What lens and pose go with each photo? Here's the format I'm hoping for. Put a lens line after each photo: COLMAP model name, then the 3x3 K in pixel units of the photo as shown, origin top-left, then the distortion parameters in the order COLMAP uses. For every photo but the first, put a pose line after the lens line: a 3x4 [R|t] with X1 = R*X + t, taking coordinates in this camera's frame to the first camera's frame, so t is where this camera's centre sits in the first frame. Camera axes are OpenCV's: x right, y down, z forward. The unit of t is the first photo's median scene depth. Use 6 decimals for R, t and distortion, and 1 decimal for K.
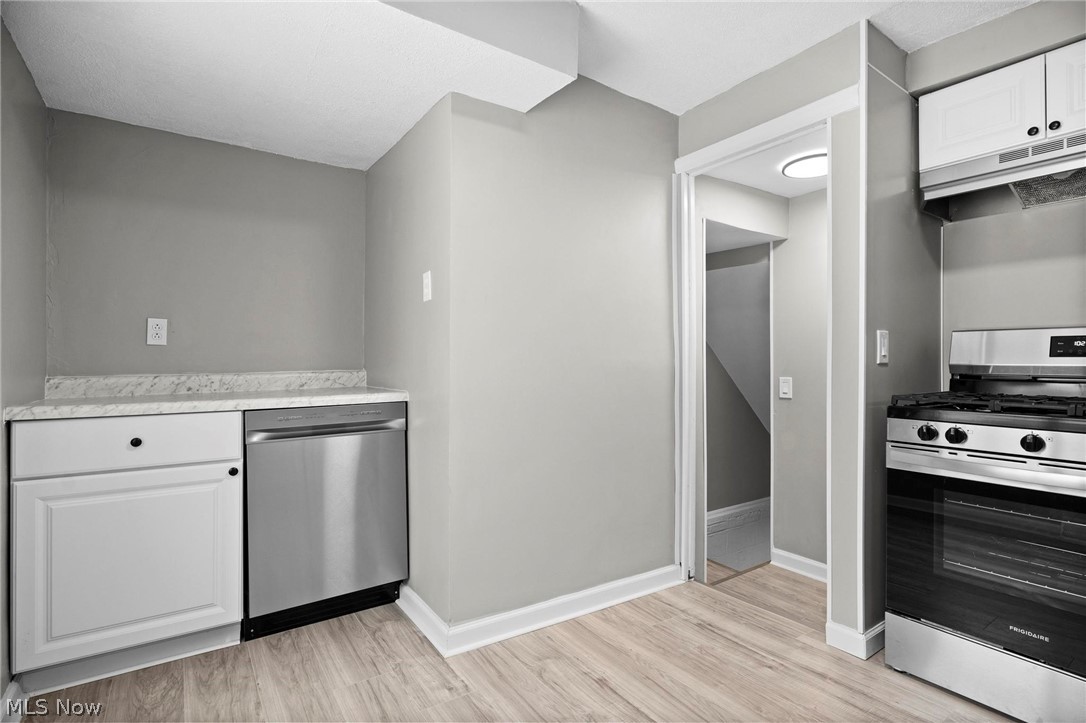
lens RADIAL K [[529.8, 0, 544.4], [0, 529.8, 359.5], [0, 0, 1]] dist [0.000095, -0.000036]
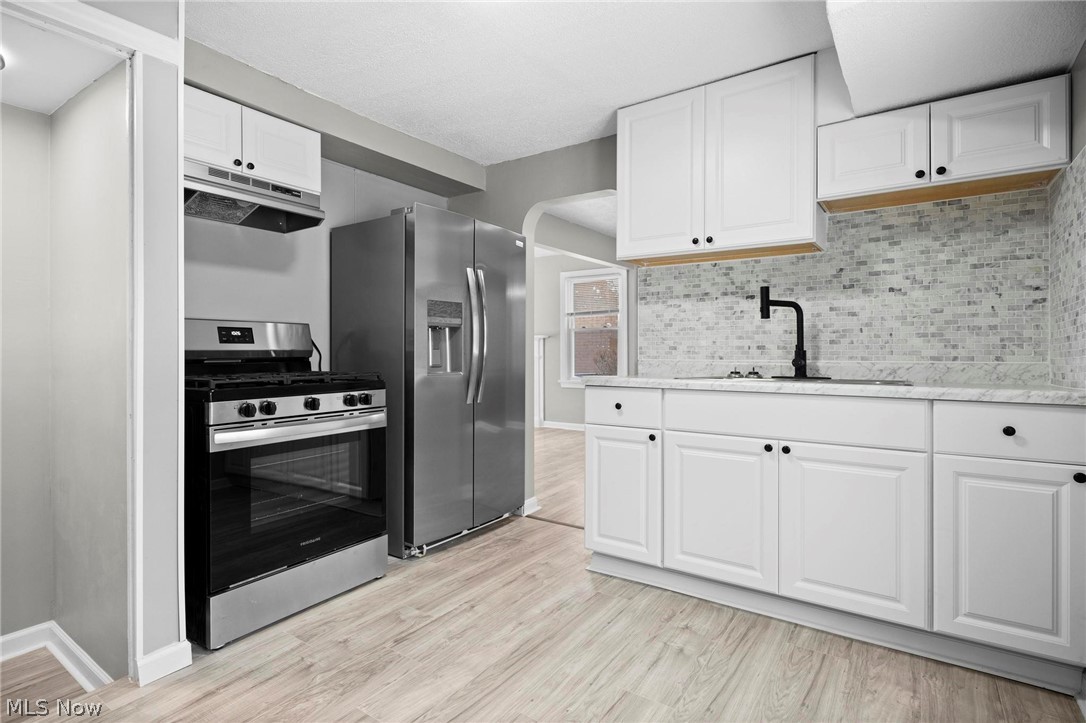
lens RADIAL K [[529.8, 0, 544.7], [0, 529.8, 352.8], [0, 0, 1]] dist [0.000095, -0.000036]
pose [[-0.348950, -0.006718, 0.937117, -0.505617], [0.006018, 0.999938, 0.009409, 0.011111], [-0.937122, 0.008923, -0.348887, 0.761417]]
